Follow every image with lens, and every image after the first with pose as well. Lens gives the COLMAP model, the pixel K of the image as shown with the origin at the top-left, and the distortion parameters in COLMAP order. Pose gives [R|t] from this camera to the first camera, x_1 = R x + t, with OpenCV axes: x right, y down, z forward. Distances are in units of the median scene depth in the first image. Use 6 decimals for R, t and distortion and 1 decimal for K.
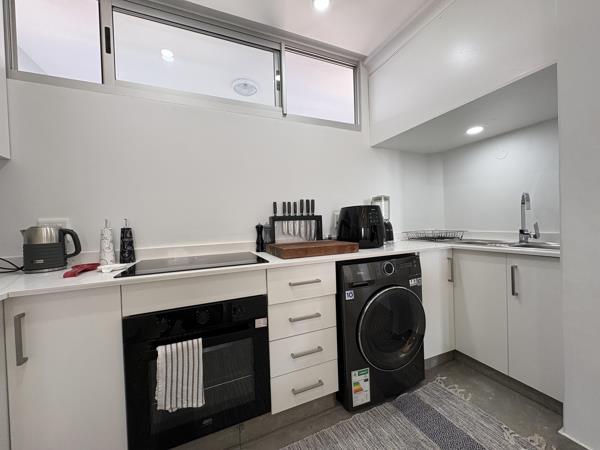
lens RADIAL K [[238.1, 0, 300.0], [0, 238.1, 225.0], [0, 0, 1]] dist [0.000405, -0.000024]
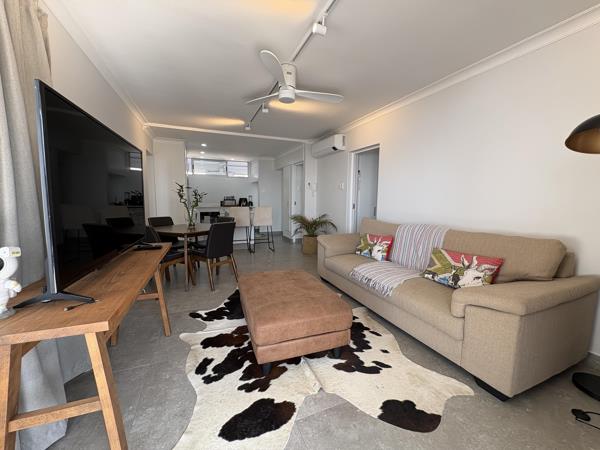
lens RADIAL K [[238.1, 0, 300.0], [0, 238.1, 225.0], [0, 0, 1]] dist [0.000405, -0.000024]
pose [[0.998899, 0.045775, -0.010318, 2.078580], [-0.044592, 0.994484, 0.094935, -0.061028], [0.014607, -0.094370, 0.995430, -5.335970]]
